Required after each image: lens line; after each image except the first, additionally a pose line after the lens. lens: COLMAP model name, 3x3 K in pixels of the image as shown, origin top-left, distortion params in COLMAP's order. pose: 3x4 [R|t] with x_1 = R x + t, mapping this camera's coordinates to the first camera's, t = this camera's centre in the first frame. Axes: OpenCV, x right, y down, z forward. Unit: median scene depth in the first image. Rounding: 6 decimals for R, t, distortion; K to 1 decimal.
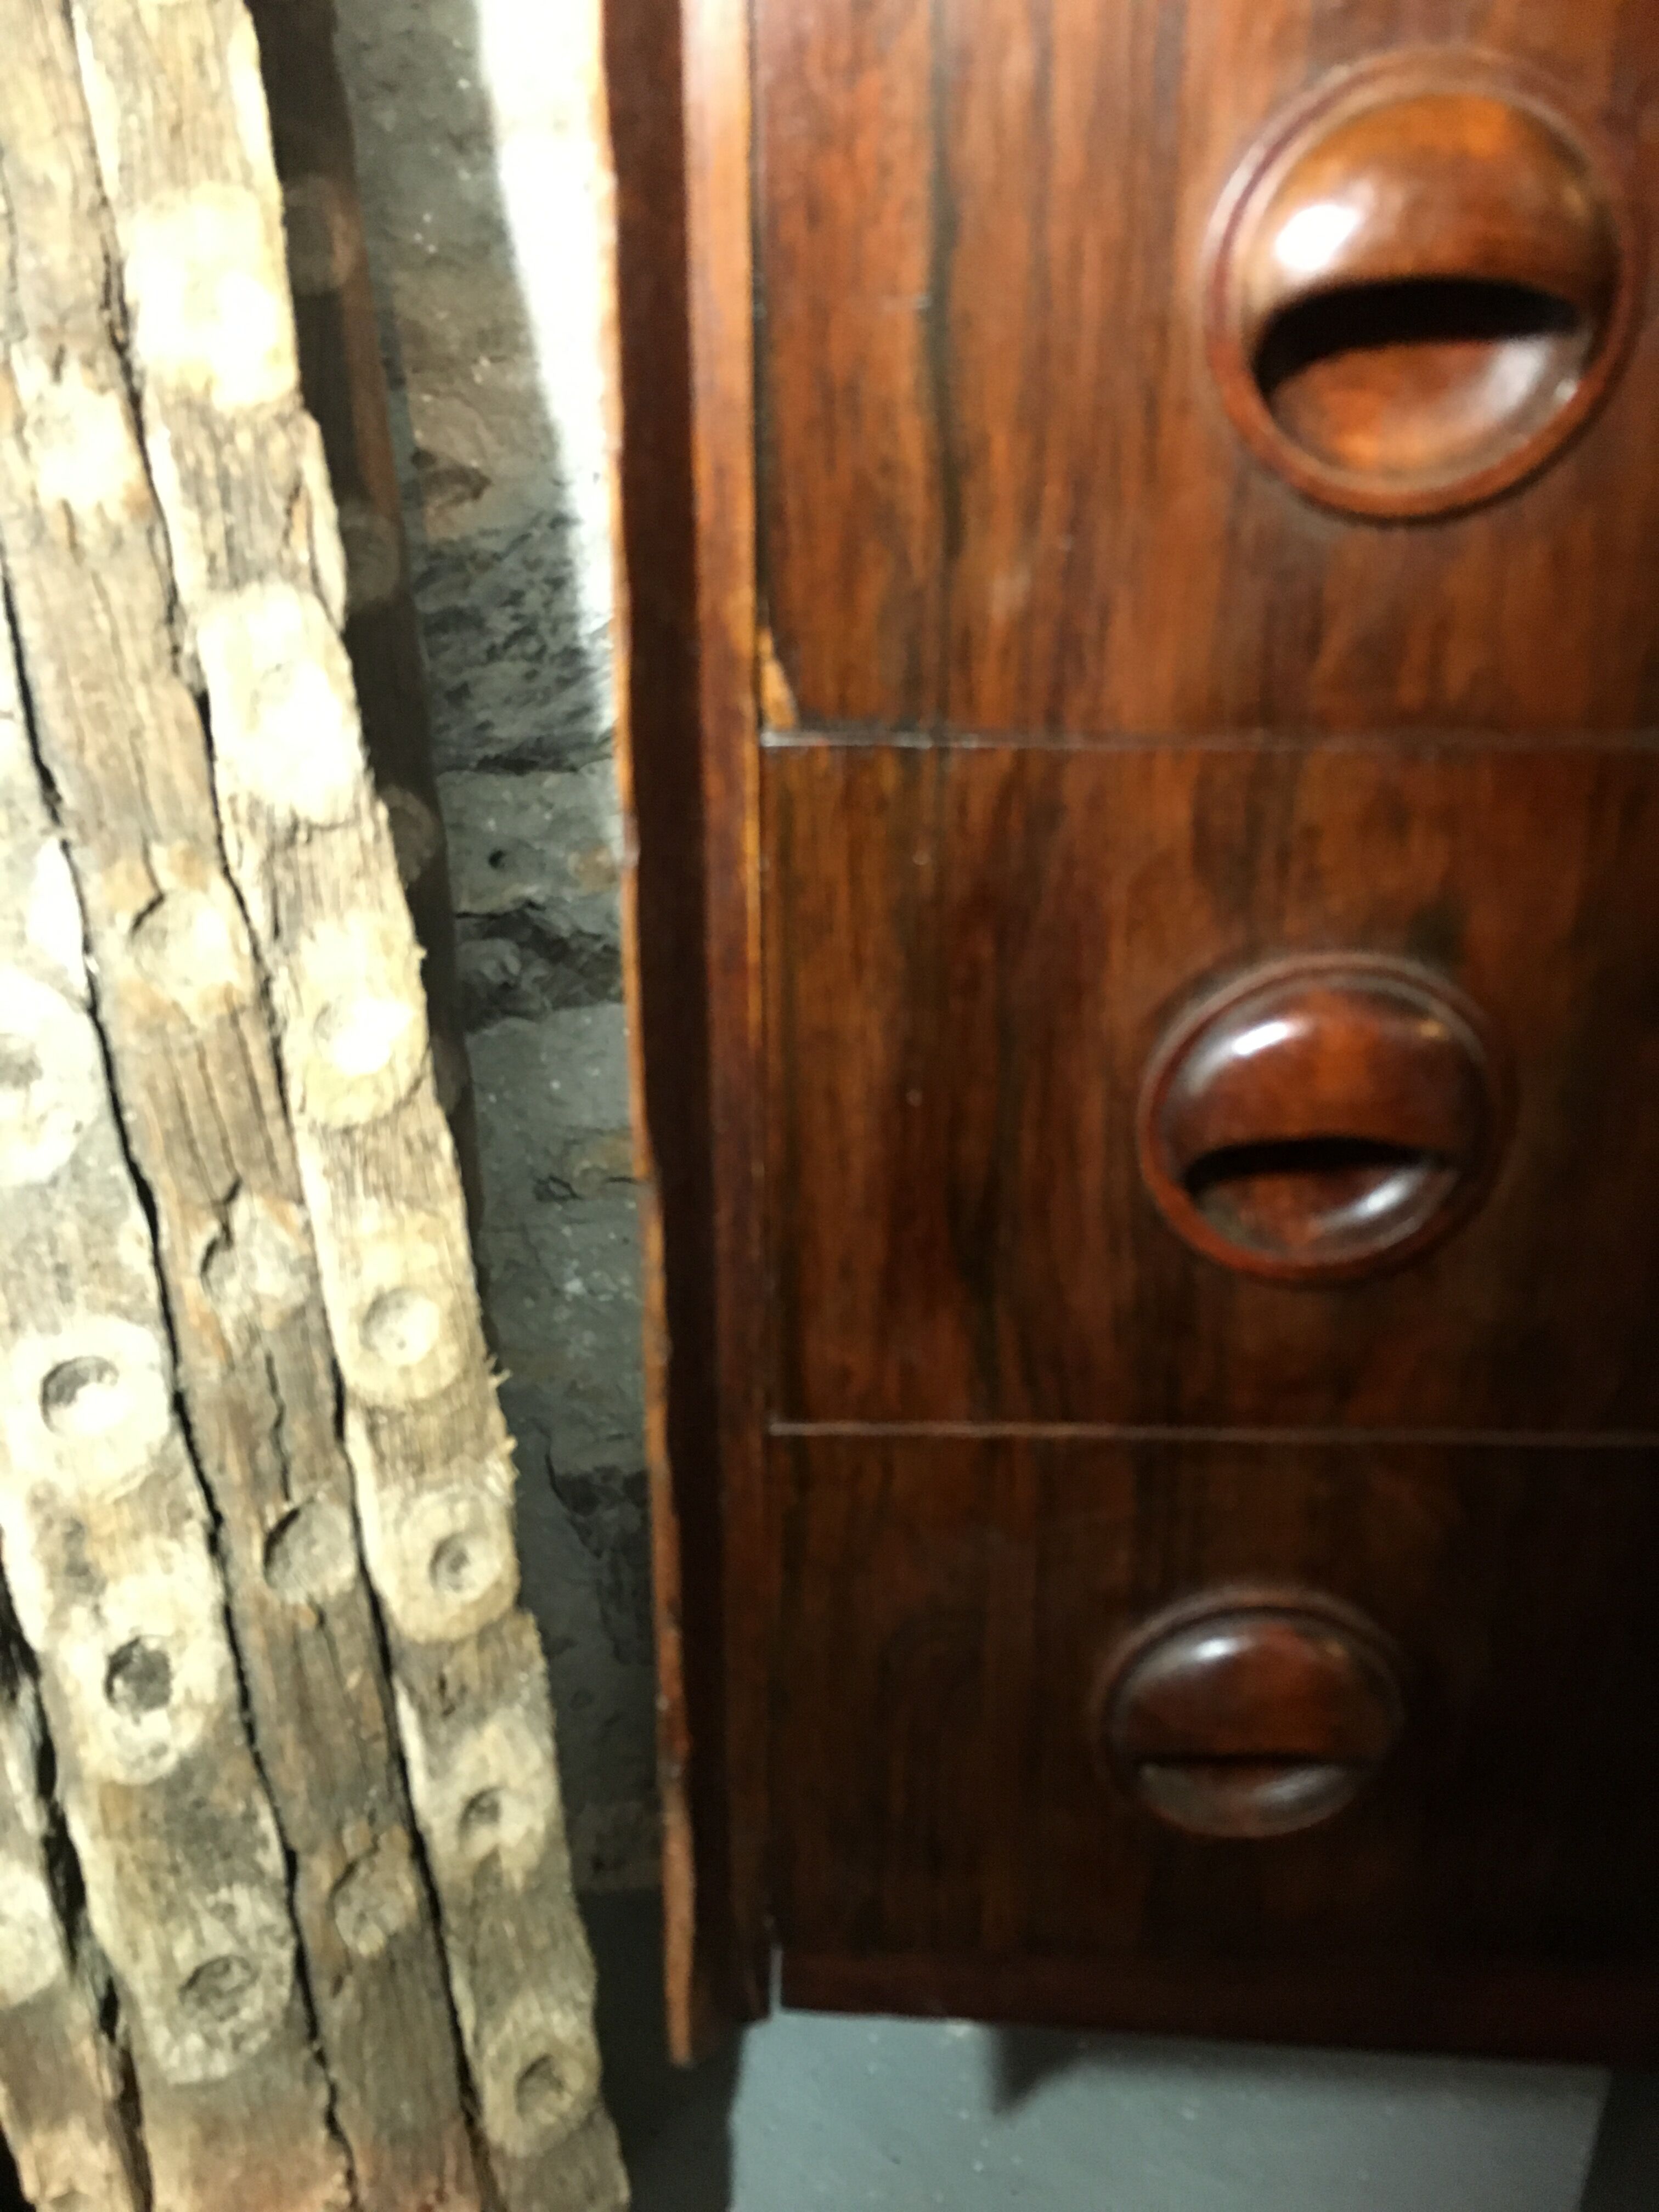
lens RADIAL K [[1882.5, 0, 839.7], [0, 1882.5, 1101.8], [0, 0, 1]] dist [0.065509, -0.086028]
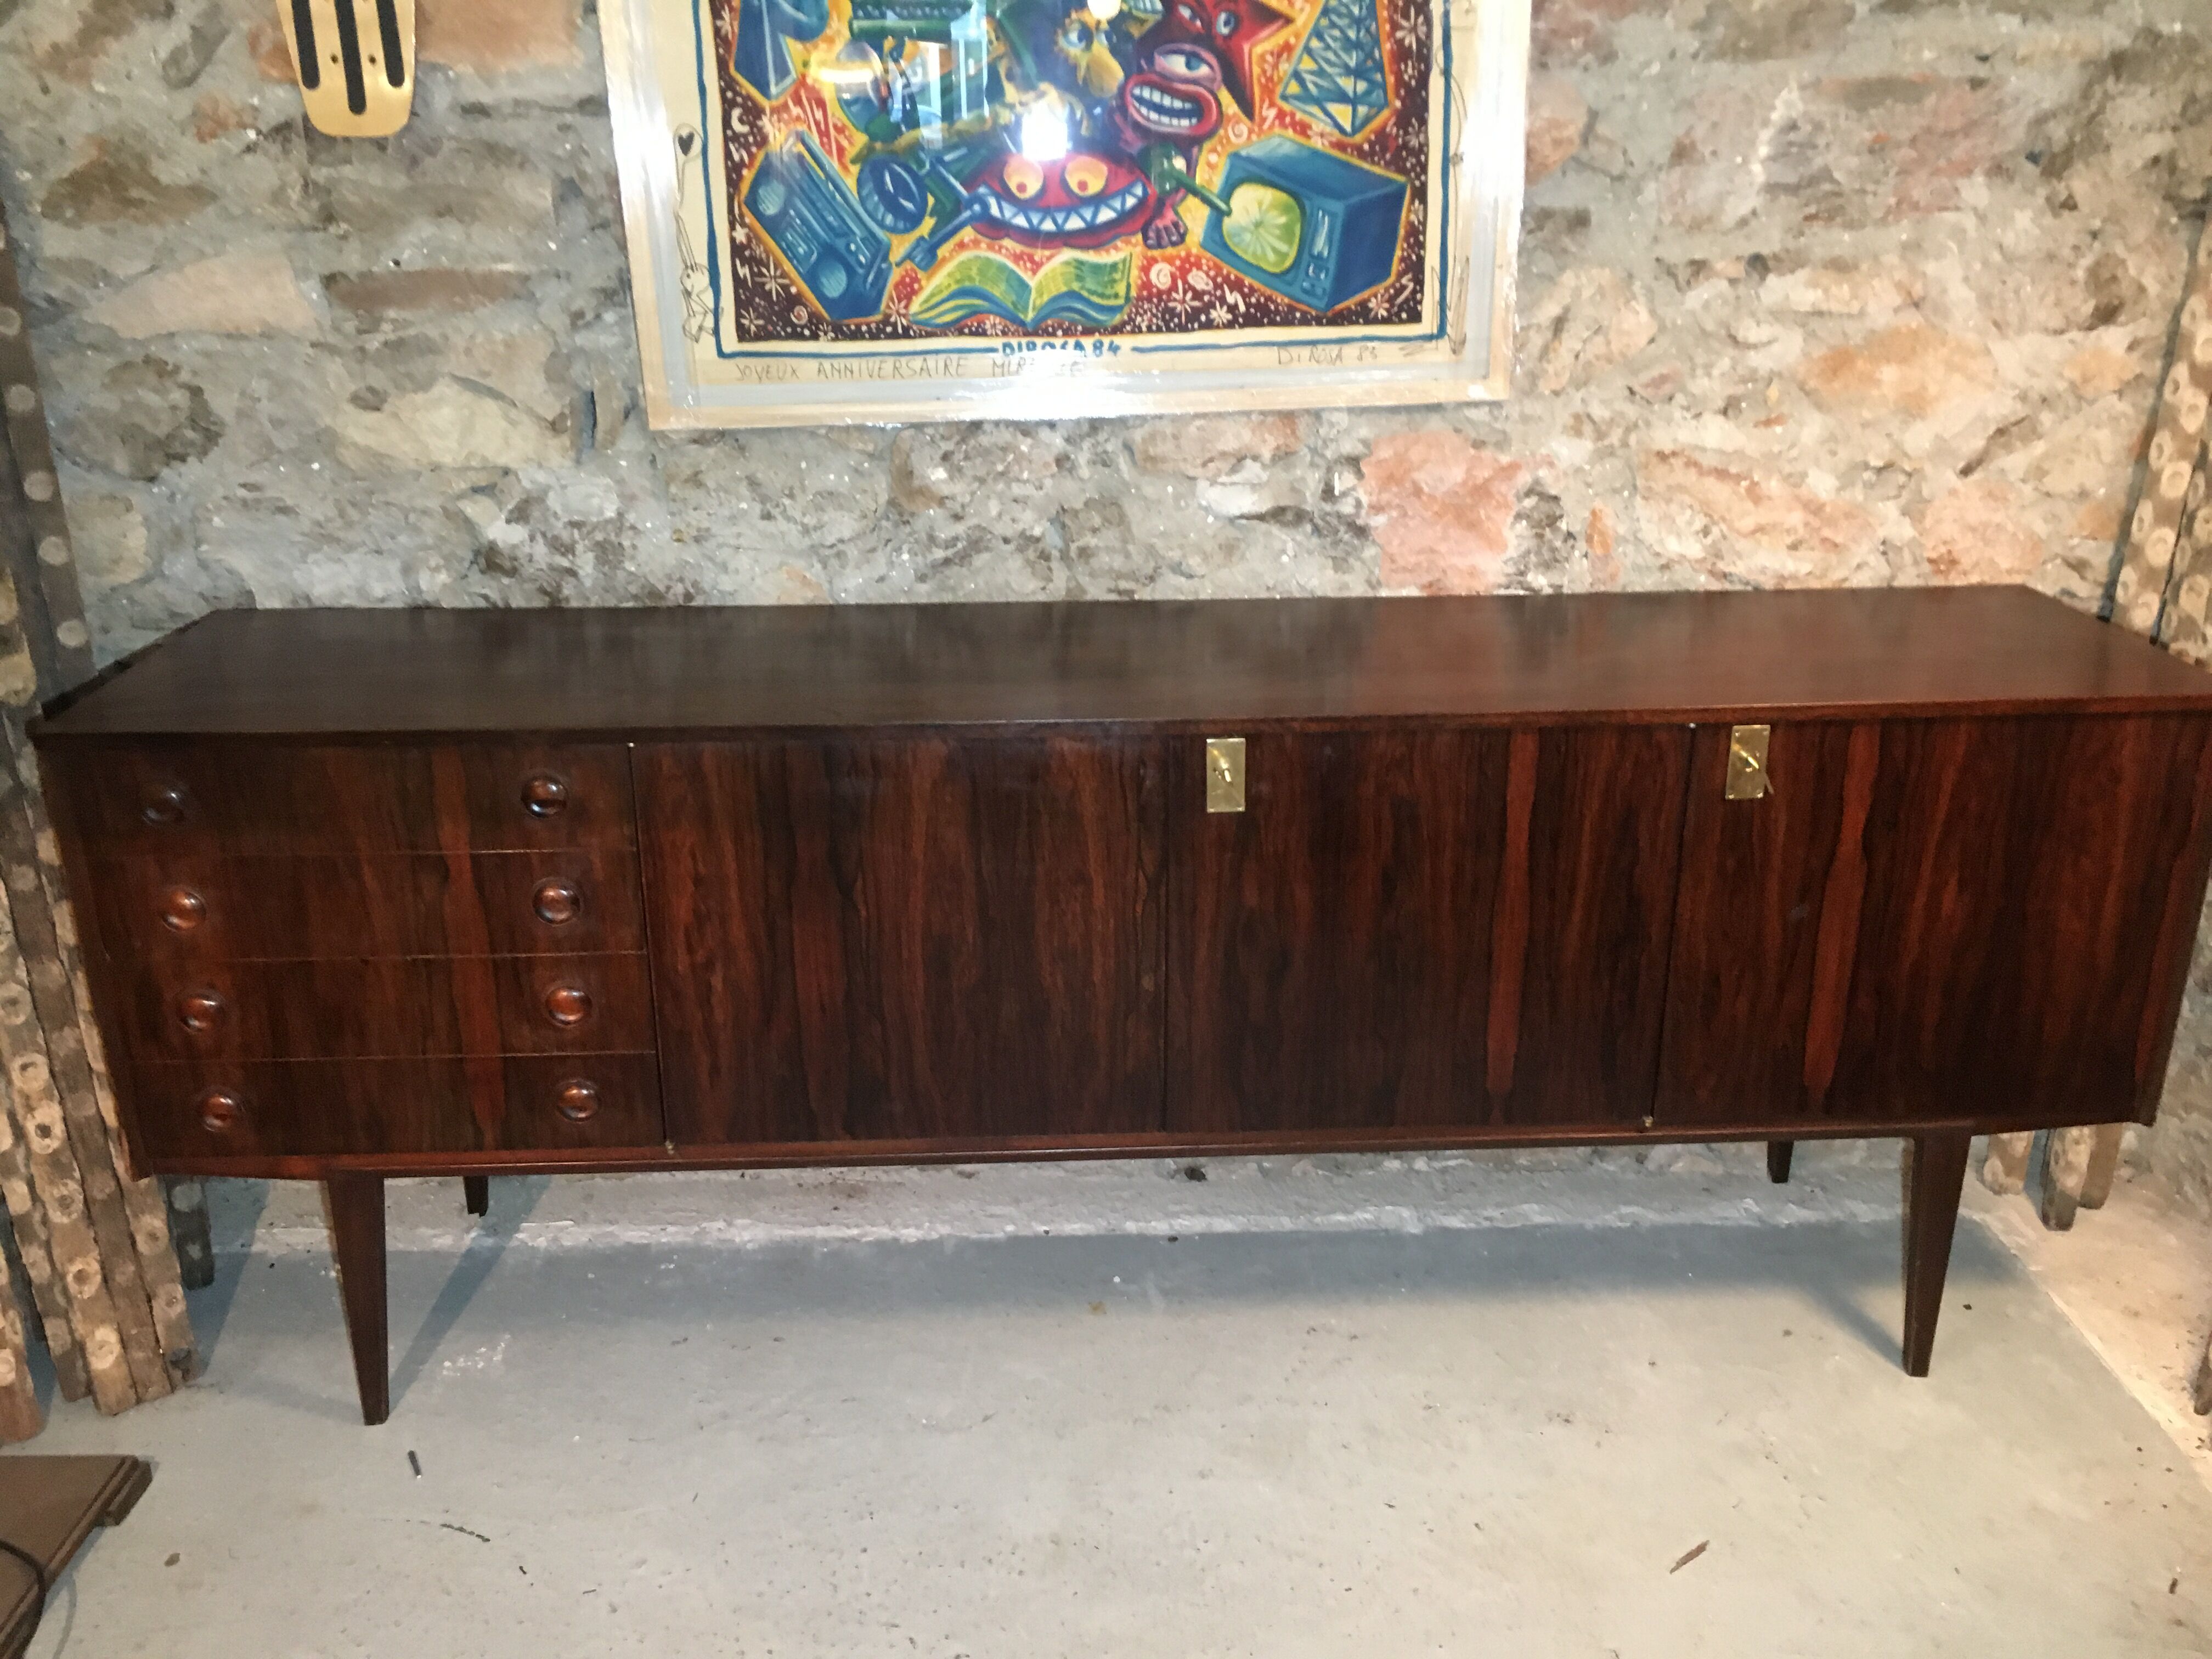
lens RADIAL K [[1882.5, 0, 1121.7], [0, 1882.5, 827.7], [0, 0, 1]] dist [0.065509, -0.086028]
pose [[0.998561, -0.021401, 0.049176, 1.990997], [0.023118, 0.999133, -0.034618, -0.209407], [-0.048392, 0.035705, 0.998190, -3.693923]]
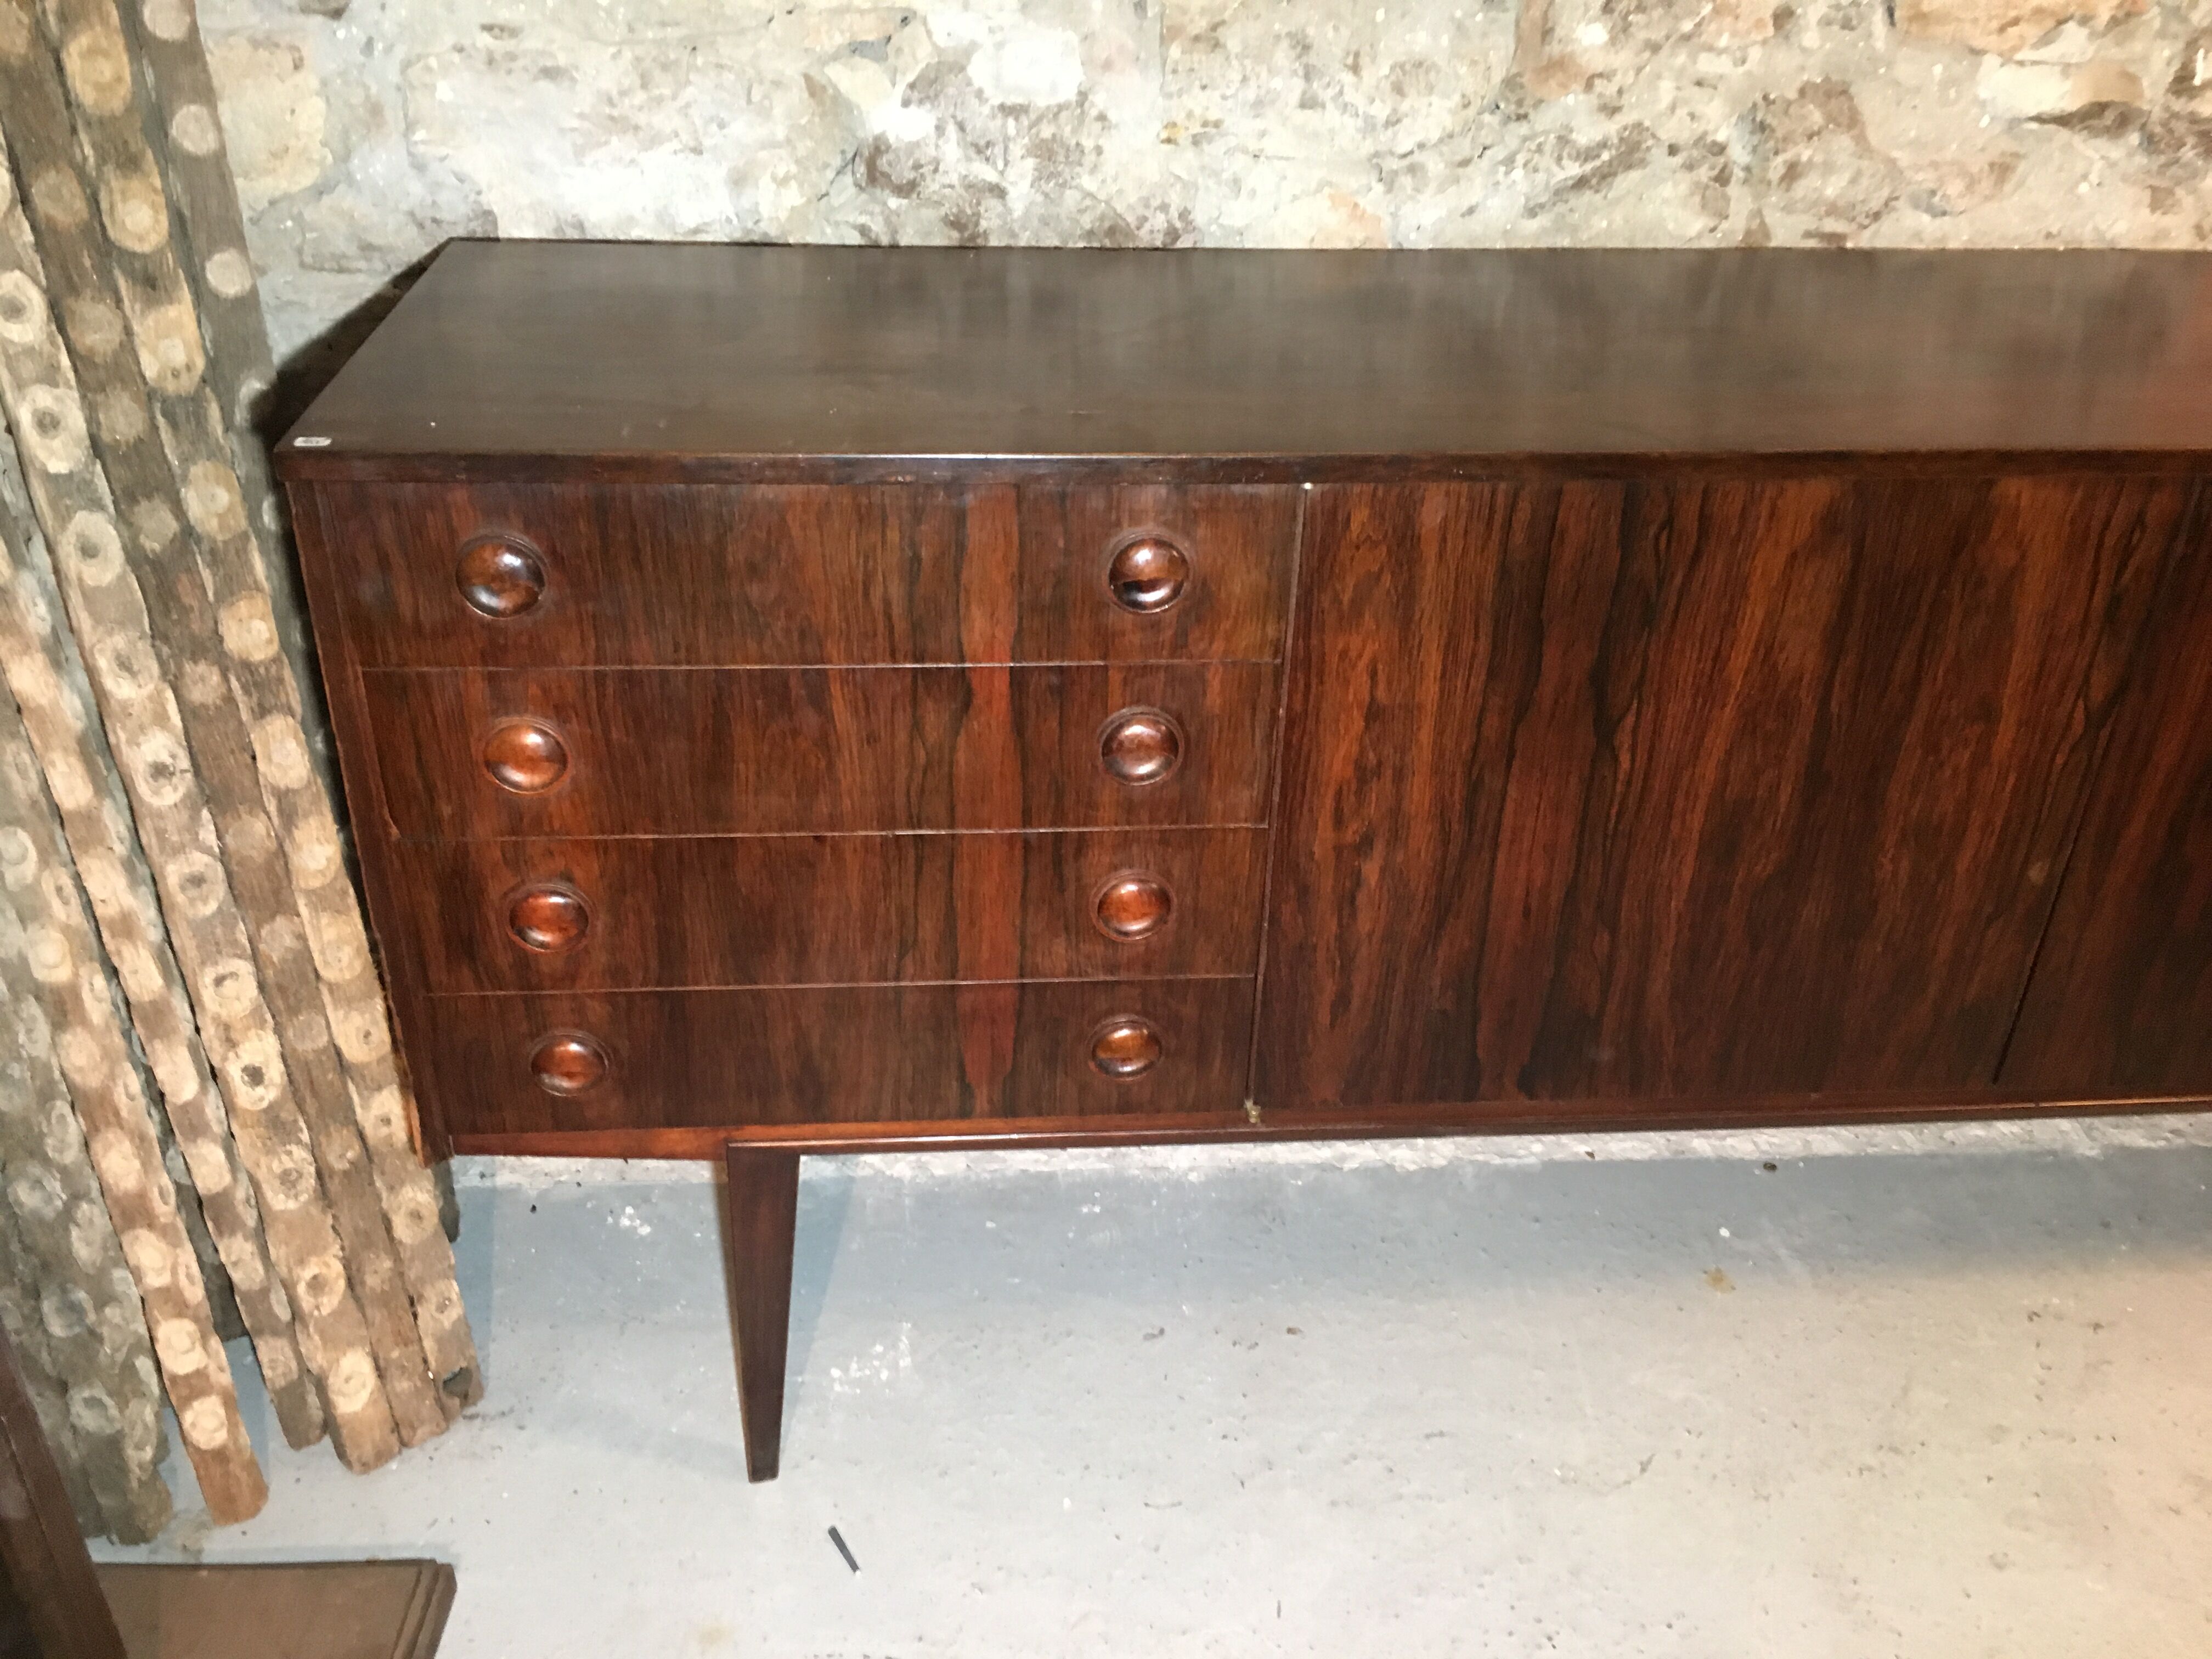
lens RADIAL K [[1882.5, 0, 1110.2], [0, 1882.5, 829.0], [0, 0, 1]] dist [0.065509, -0.086028]
pose [[0.995164, -0.024379, 0.095158, 0.672046], [0.012015, 0.991648, 0.128409, -0.432646], [-0.097493, -0.126645, 0.987145, -1.960270]]
